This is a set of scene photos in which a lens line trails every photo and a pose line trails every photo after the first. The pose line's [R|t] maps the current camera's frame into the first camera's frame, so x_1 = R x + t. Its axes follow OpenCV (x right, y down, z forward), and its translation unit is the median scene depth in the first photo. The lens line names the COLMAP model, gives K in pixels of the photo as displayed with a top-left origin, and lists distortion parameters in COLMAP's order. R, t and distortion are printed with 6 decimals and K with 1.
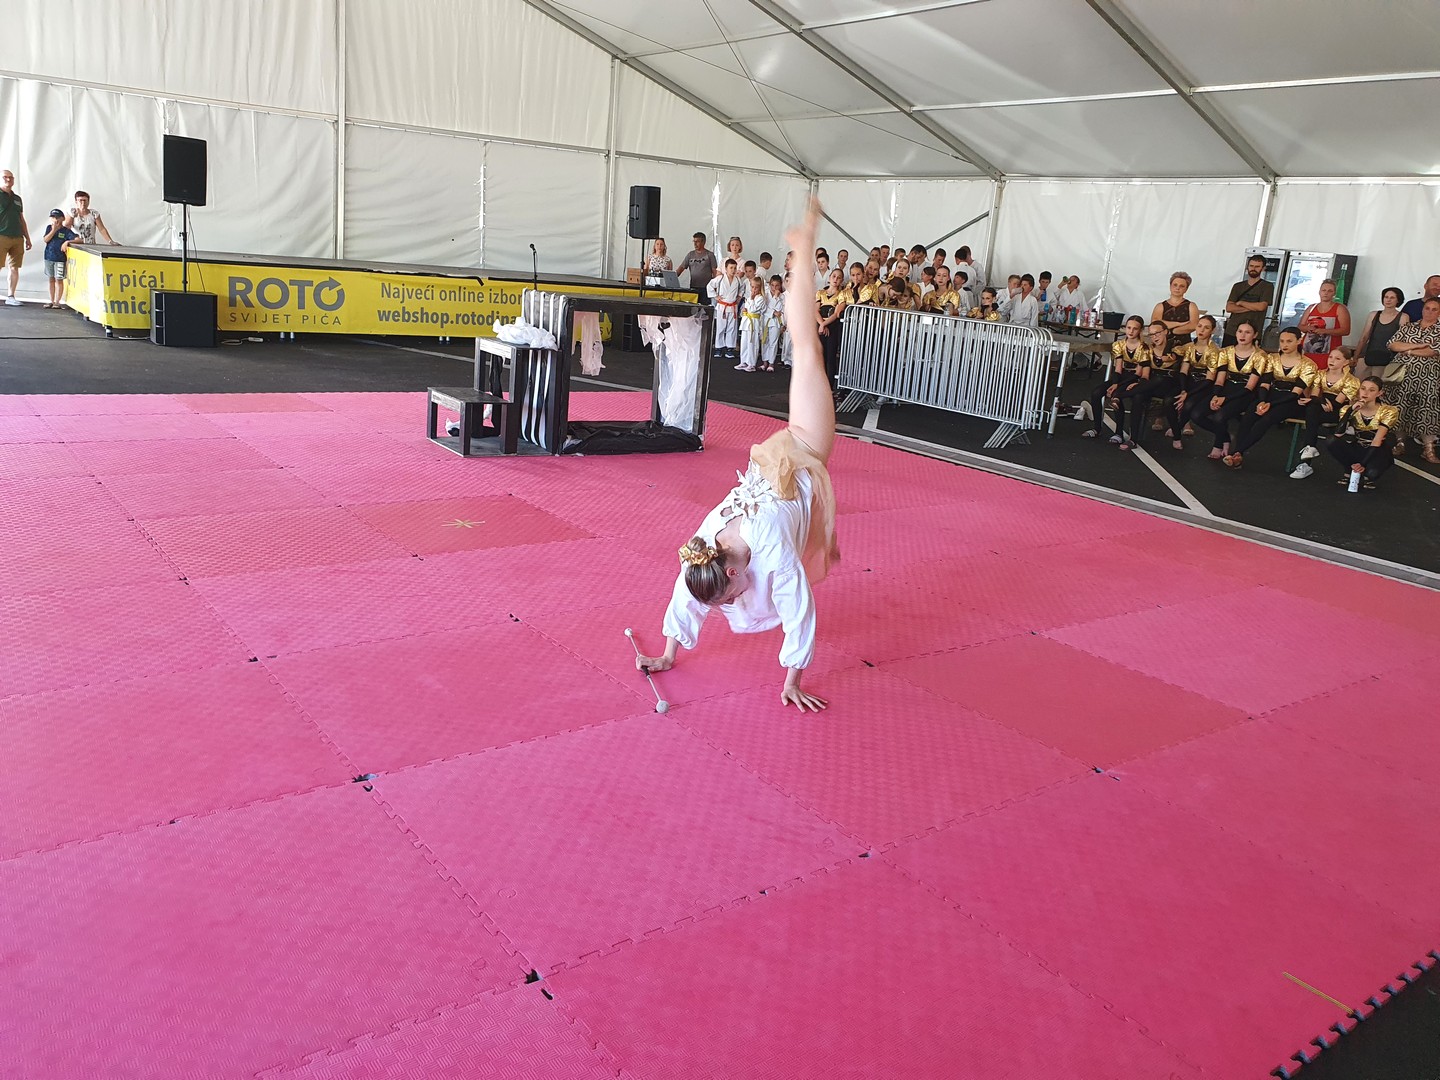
lens RADIAL K [[1088.9, 0, 716.5], [0, 1088.9, 507.8], [0, 0, 1]] dist [-0.001234, 0.024164]
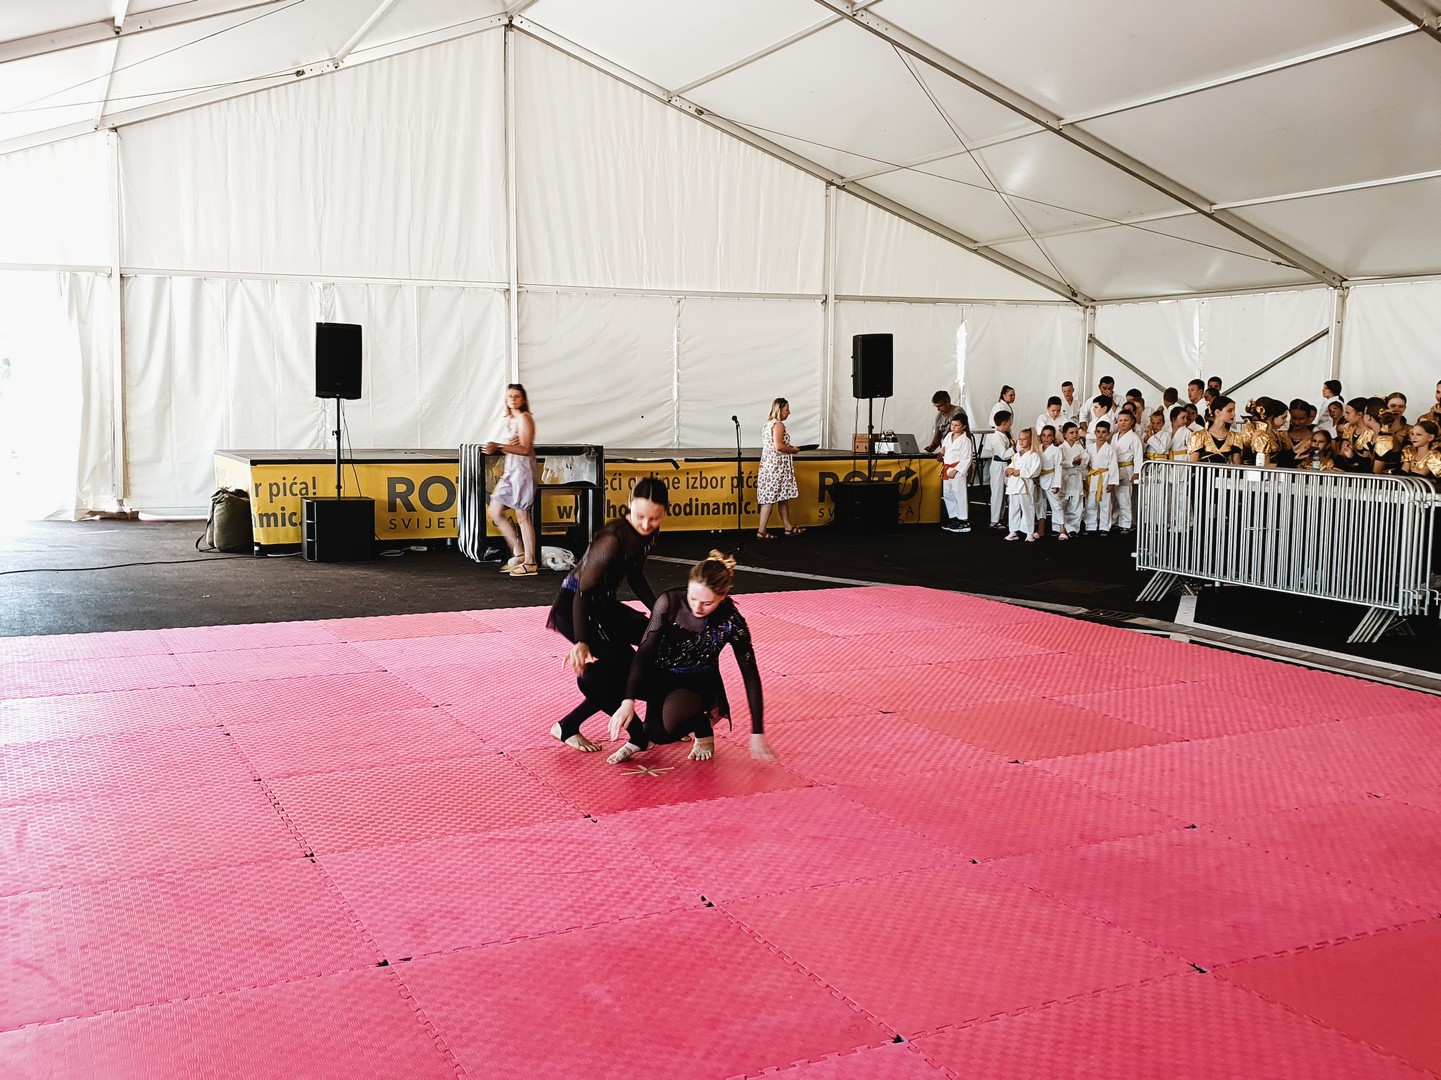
lens RADIAL K [[1355.5, 0, 720.9], [0, 1355.5, 578.3], [0, 0, 1]] dist [0.099406, -0.254215]
pose [[0.981449, -0.049495, -0.185225, 0.003154], [0.028816, 0.993209, -0.112715, -0.004461], [0.189546, 0.105286, 0.976211, 0.011026]]
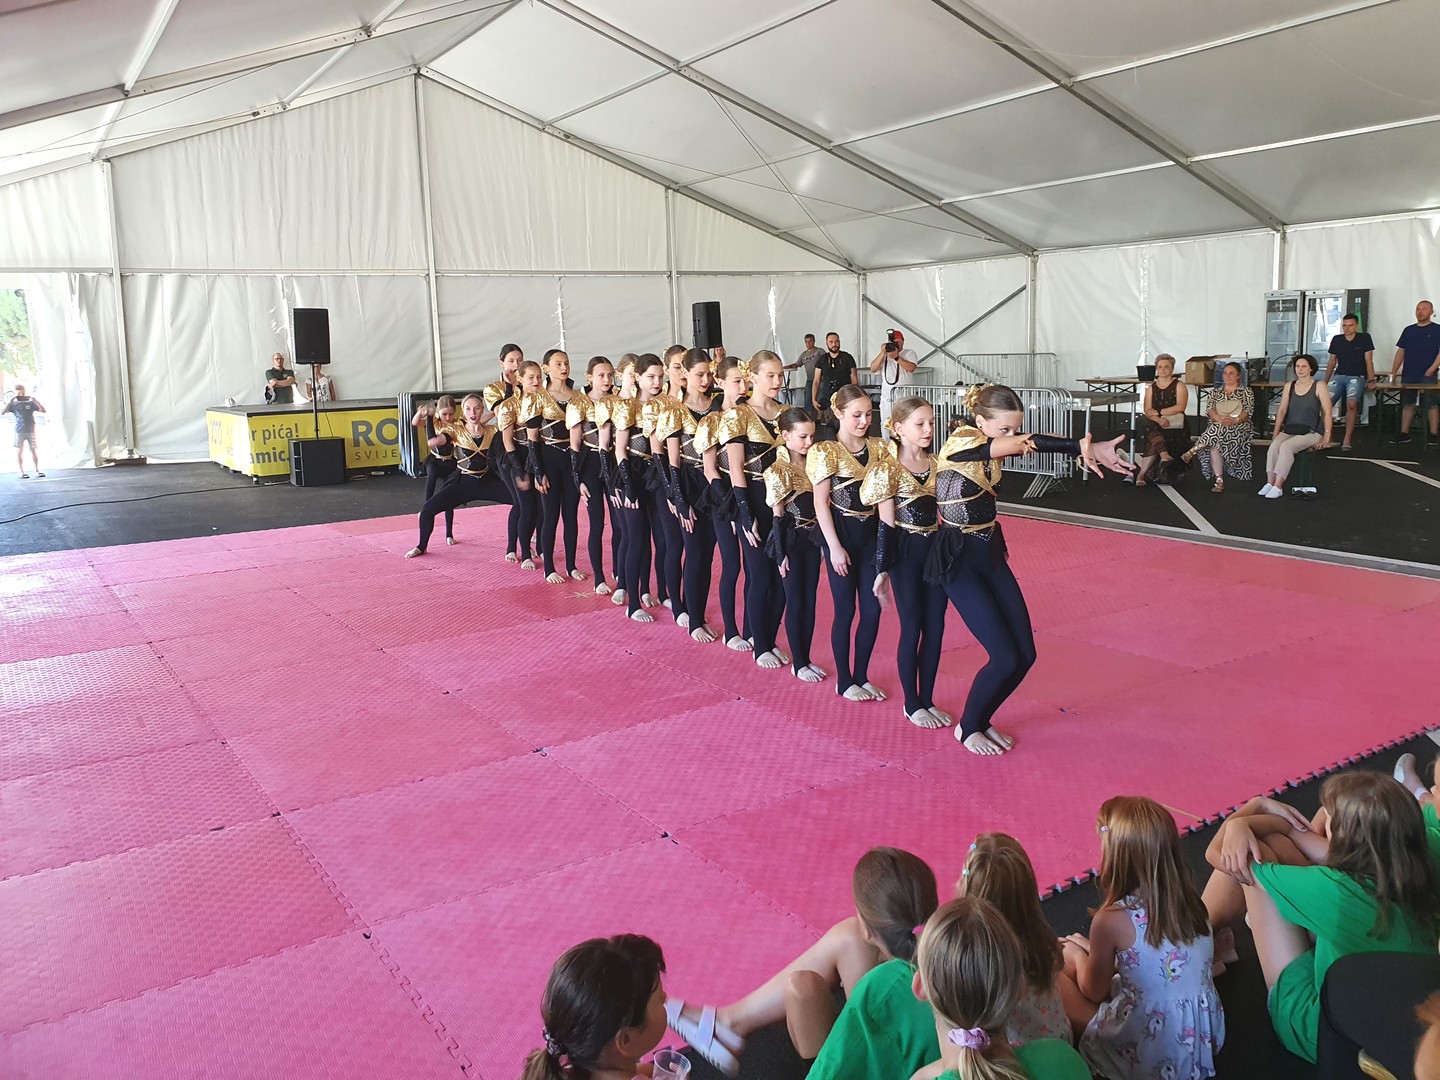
lens RADIAL K [[1087.9, 0, 740.0], [0, 1087.9, 506.6], [0, 0, 1]] dist [0.009451, -0.006797]
pose [[0.992970, -0.103831, -0.056831, 0.011061], [0.098584, 0.991192, -0.088425, 0.014826], [0.065512, 0.082200, 0.994460, -0.085308]]
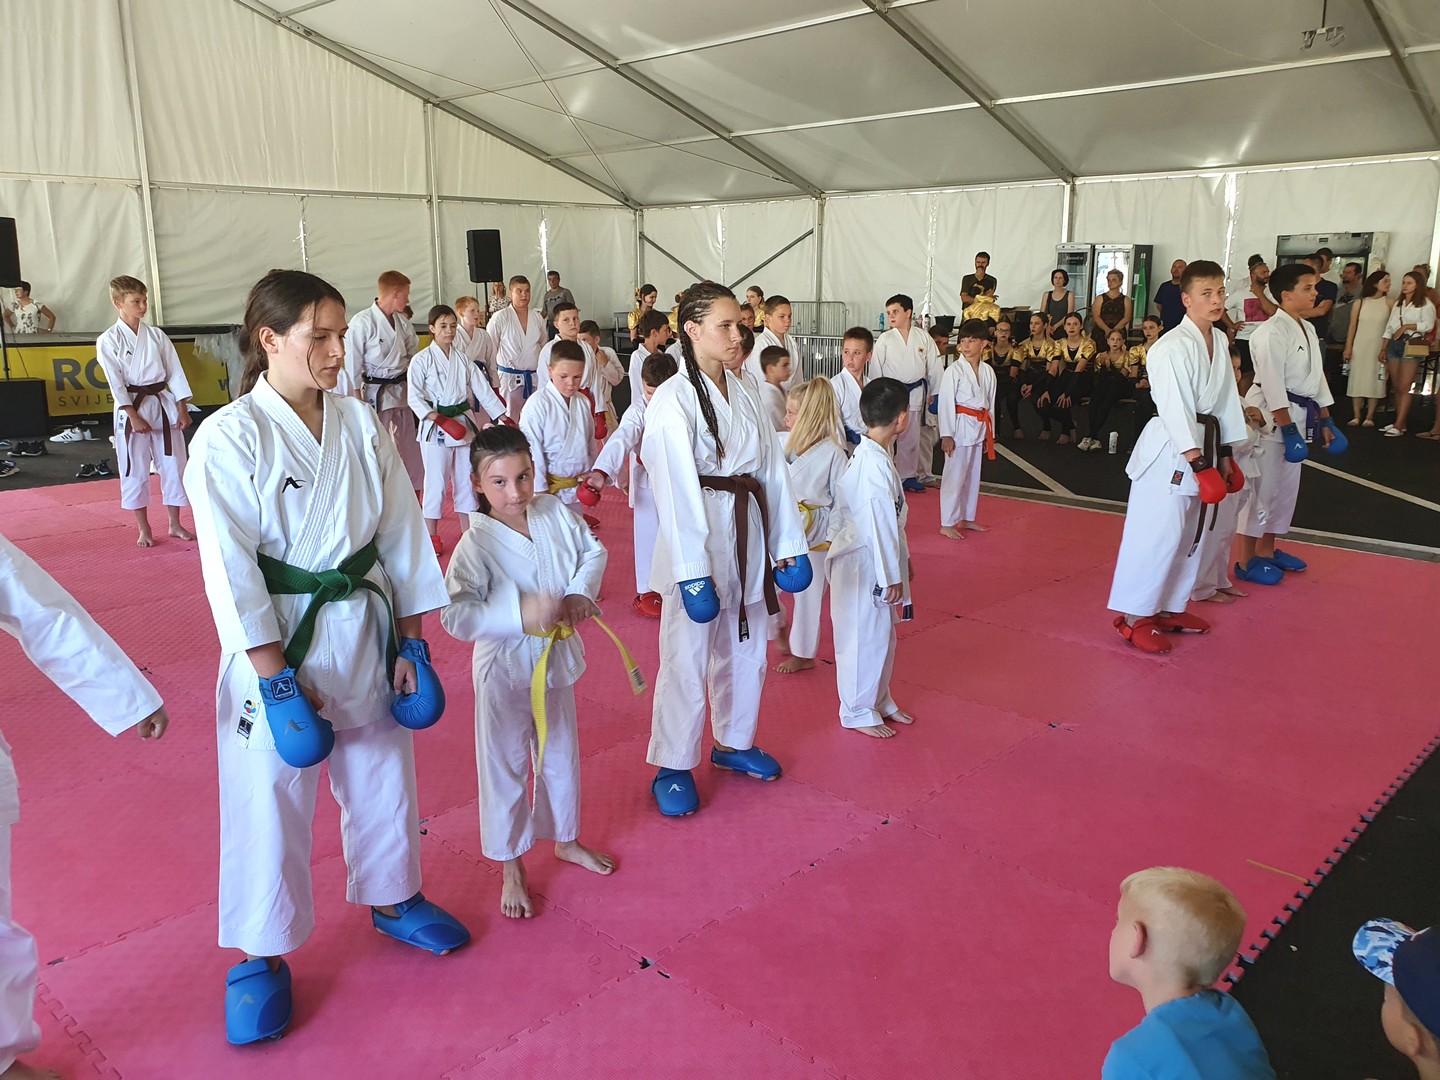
lens RADIAL K [[1101.1, 0, 708.5], [0, 1101.1, 523.0], [0, 0, 1]] dist [0.006681, 0.009765]
pose [[0.984040, -0.112872, 0.137572, -0.029242], [0.114629, 0.993396, -0.004890, -0.000890], [-0.136112, 0.020582, 0.990480, -0.019738]]
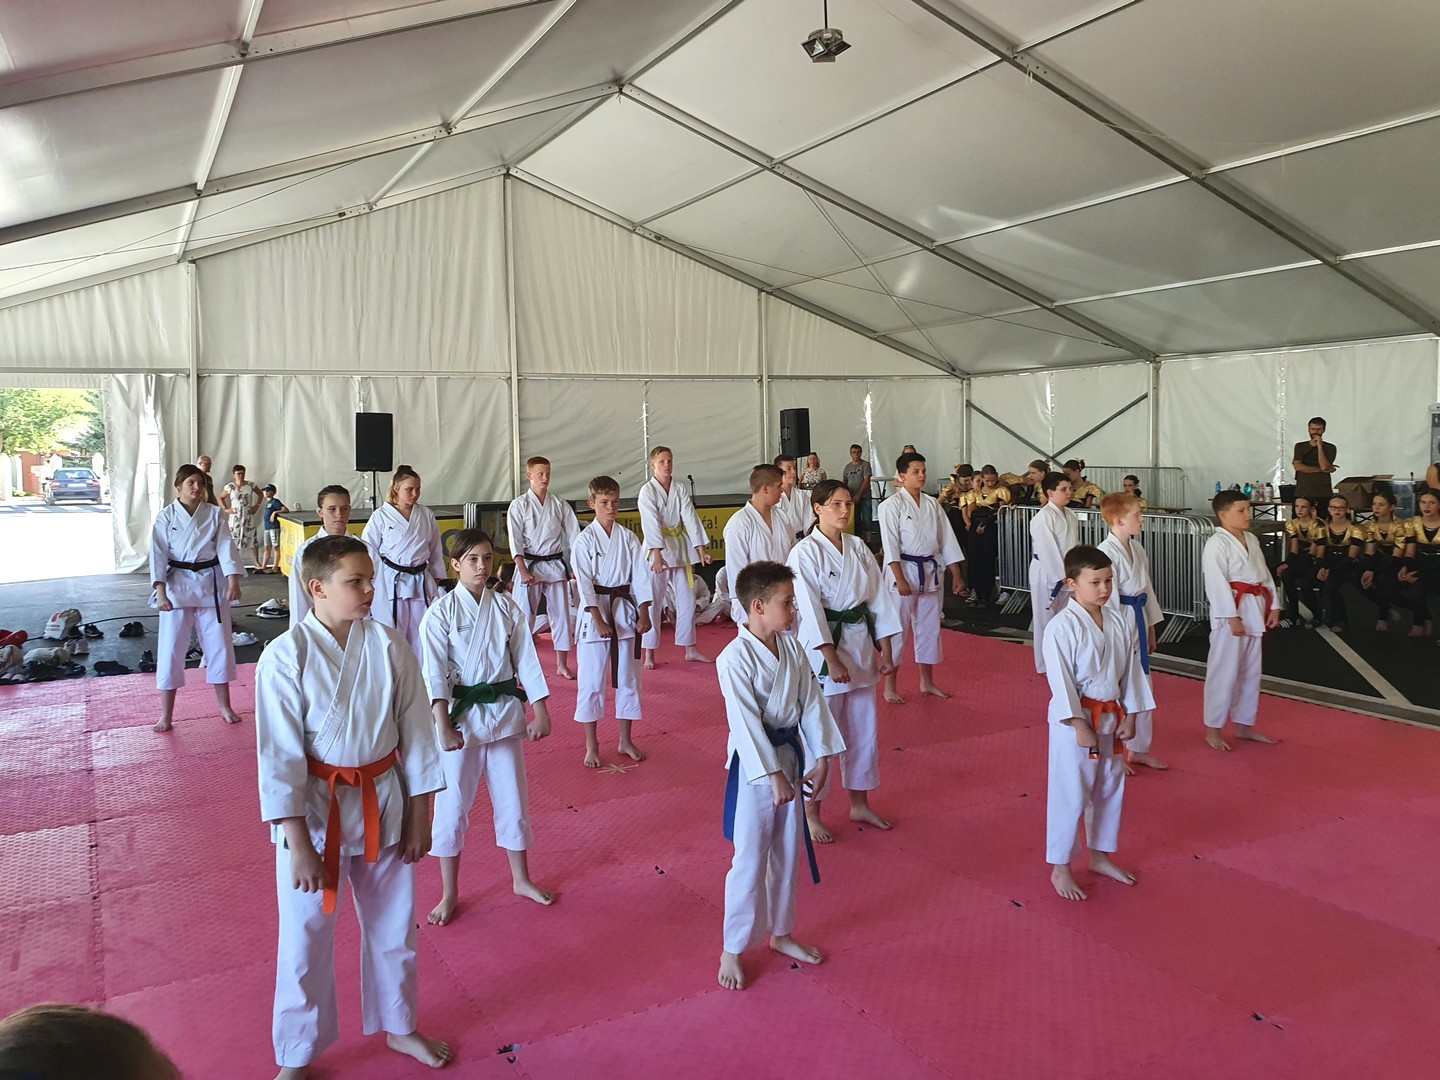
lens RADIAL K [[1107.1, 0, 742.4], [0, 1107.1, 516.1], [0, 0, 1]] dist [0.008930, -0.000481]
pose [[0.986967, -0.089846, -0.133504, 0.015796], [0.065163, 0.981701, -0.178935, -0.008936], [0.147137, 0.167904, 0.974761, -0.016345]]
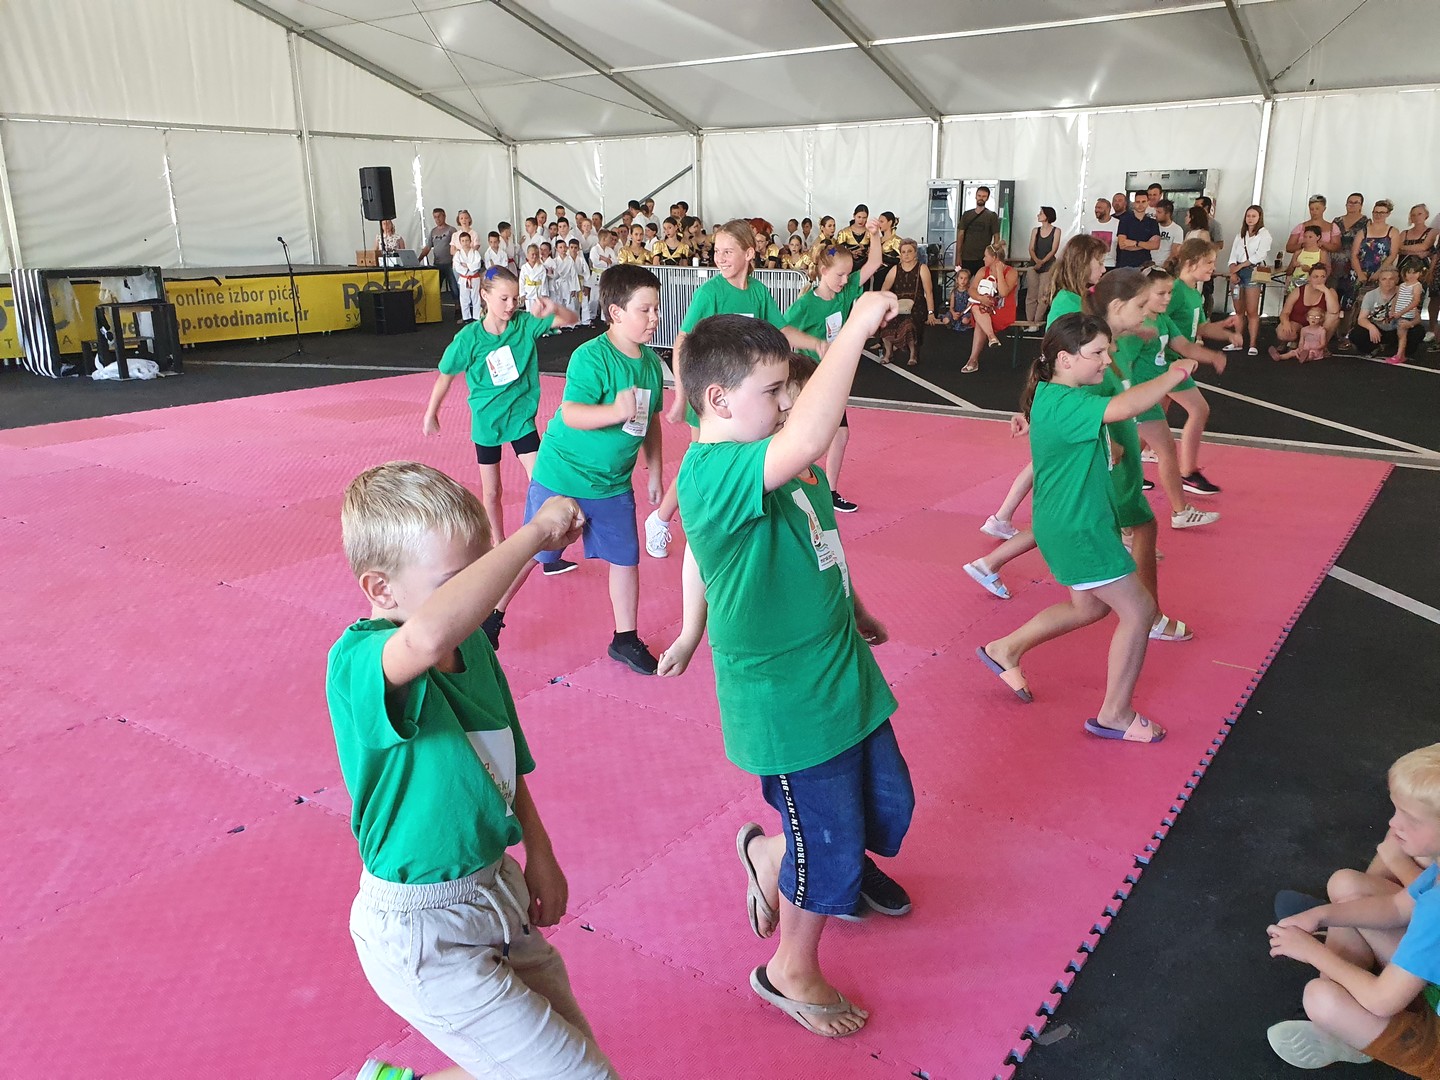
lens RADIAL K [[1098.2, 0, 719.0], [0, 1098.2, 516.1], [0, 0, 1]] dist [0.009760, 0.009314]
pose [[0.949692, -0.163236, 0.267279, -0.083804], [0.151908, 0.986406, 0.062673, 0.001854], [-0.273876, -0.018918, 0.961579, -0.049782]]
